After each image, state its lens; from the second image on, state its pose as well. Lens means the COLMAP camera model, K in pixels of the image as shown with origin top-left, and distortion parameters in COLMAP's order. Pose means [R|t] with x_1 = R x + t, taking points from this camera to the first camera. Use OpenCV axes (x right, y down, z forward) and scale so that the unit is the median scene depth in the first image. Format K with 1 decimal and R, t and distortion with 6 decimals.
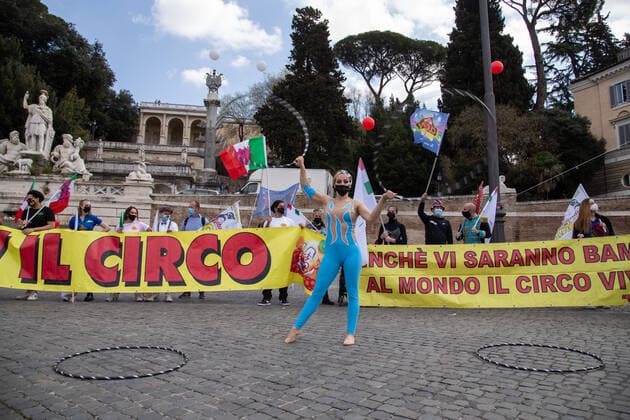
lens RADIAL K [[427.3, 0, 316.9], [0, 427.3, 217.8], [0, 0, 1]] dist [-0.128617, 0.069991]
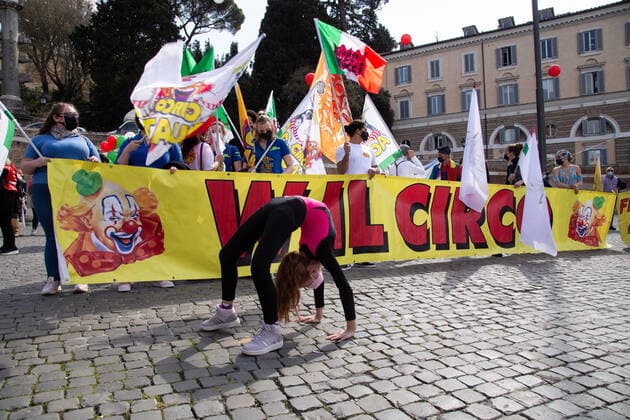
lens RADIAL K [[420.7, 0, 304.8], [0, 420.7, 210.8], [0, 0, 1]] dist [-0.052454, 0.003460]
pose [[0.816093, -0.024173, 0.577414, -0.240010], [-0.035917, 0.995072, 0.092421, 0.003734], [-0.576803, -0.096163, 0.811203, 0.076463]]
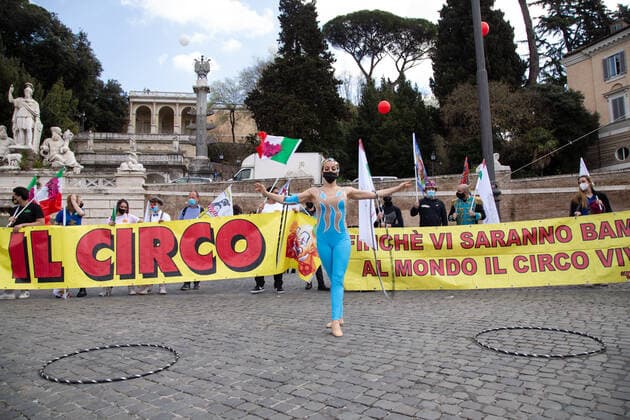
lens RADIAL K [[426.9, 0, 315.6], [0, 426.9, 219.4], [0, 0, 1]] dist [-0.131189, 0.070848]
pose [[0.999321, -0.036289, 0.006353, 0.001262], [0.035985, 0.998436, 0.042793, -0.000894], [-0.007896, -0.042536, 0.999064, 0.003517]]
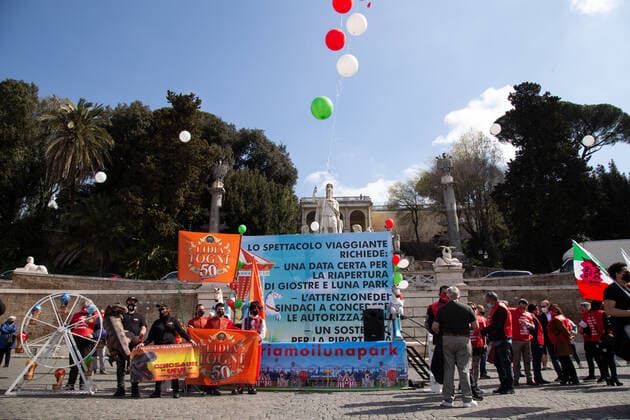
lens RADIAL K [[426.9, 0, 315.6], [0, 426.9, 219.4], [0, 0, 1]] dist [-0.131189, 0.070848]
pose [[0.969735, -0.095945, -0.224520, -0.326385], [0.048715, 0.977098, -0.207140, -0.007067], [0.239252, 0.189934, 0.952199, 0.003427]]
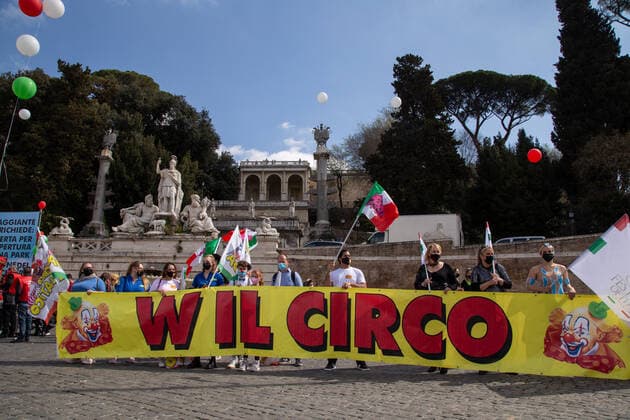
lens RADIAL K [[426.9, 0, 315.6], [0, 426.9, 219.4], [0, 0, 1]] dist [-0.131189, 0.070848]
pose [[0.977701, -0.061906, -0.200672, -0.064326], [0.039139, 0.992536, -0.115499, -0.002728], [0.206324, 0.105070, 0.972826, 0.012102]]
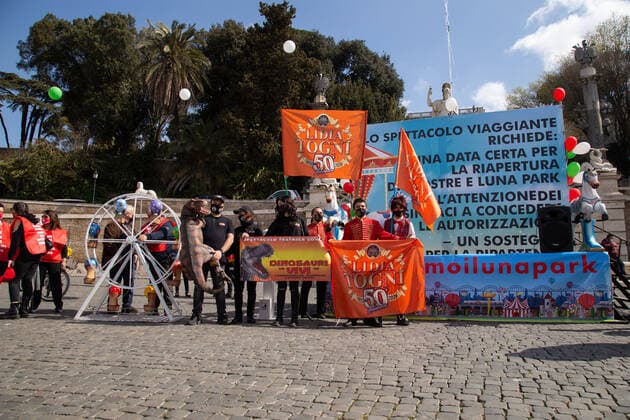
lens RADIAL K [[426.9, 0, 315.6], [0, 426.9, 219.4], [0, 0, 1]] dist [-0.131189, 0.070848]
pose [[0.880356, -0.072811, -0.468691, -0.357224], [0.058574, 0.997273, -0.044903, 0.000415], [0.470682, 0.012077, 0.882220, 0.060256]]
